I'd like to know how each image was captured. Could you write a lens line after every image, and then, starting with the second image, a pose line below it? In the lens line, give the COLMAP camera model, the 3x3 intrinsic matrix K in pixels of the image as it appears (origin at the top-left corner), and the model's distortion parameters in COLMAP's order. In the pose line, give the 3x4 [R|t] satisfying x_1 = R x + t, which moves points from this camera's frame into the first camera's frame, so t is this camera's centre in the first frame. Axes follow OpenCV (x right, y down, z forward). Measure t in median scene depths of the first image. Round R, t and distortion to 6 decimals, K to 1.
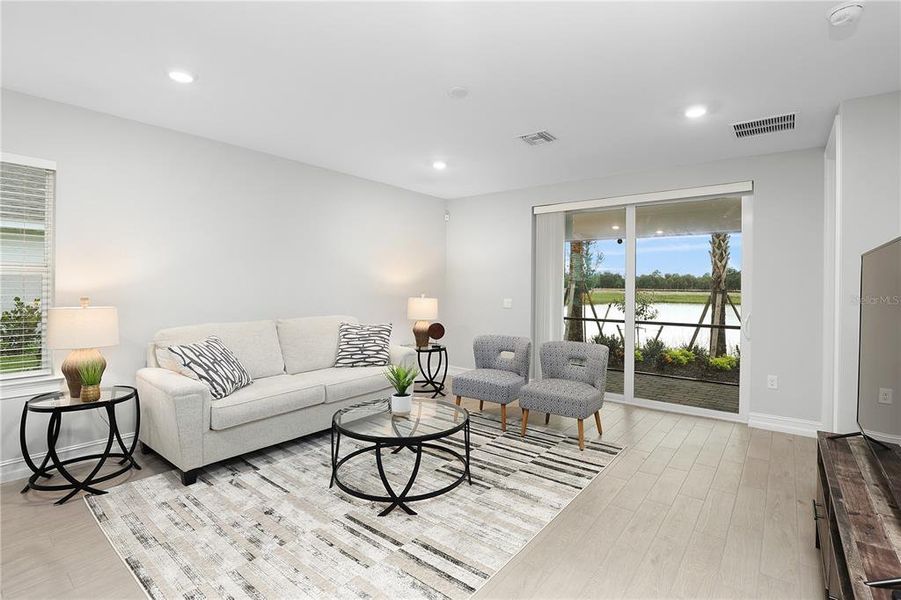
lens RADIAL K [[421.3, 0, 464.5], [0, 421.3, 286.1], [0, 0, 1]] dist [-0.020541, 0.000840]
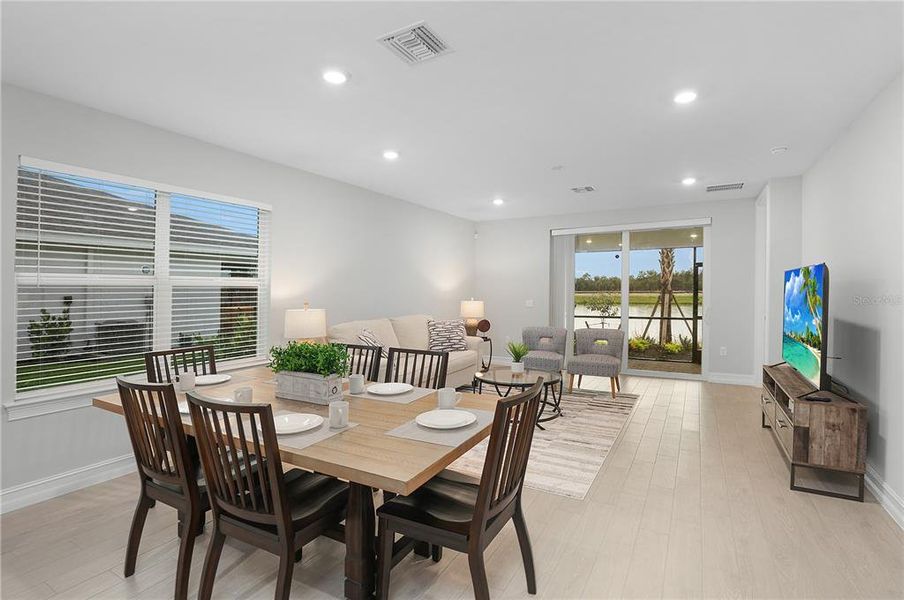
lens RADIAL K [[422.7, 0, 456.9], [0, 422.7, 301.0], [0, 0, 1]] dist [-0.020541, 0.000840]
pose [[0.989896, -0.020419, 0.140317, -0.327367], [0.017009, 0.999531, 0.025461, -0.004656], [-0.140771, -0.022817, 0.989779, -0.280626]]
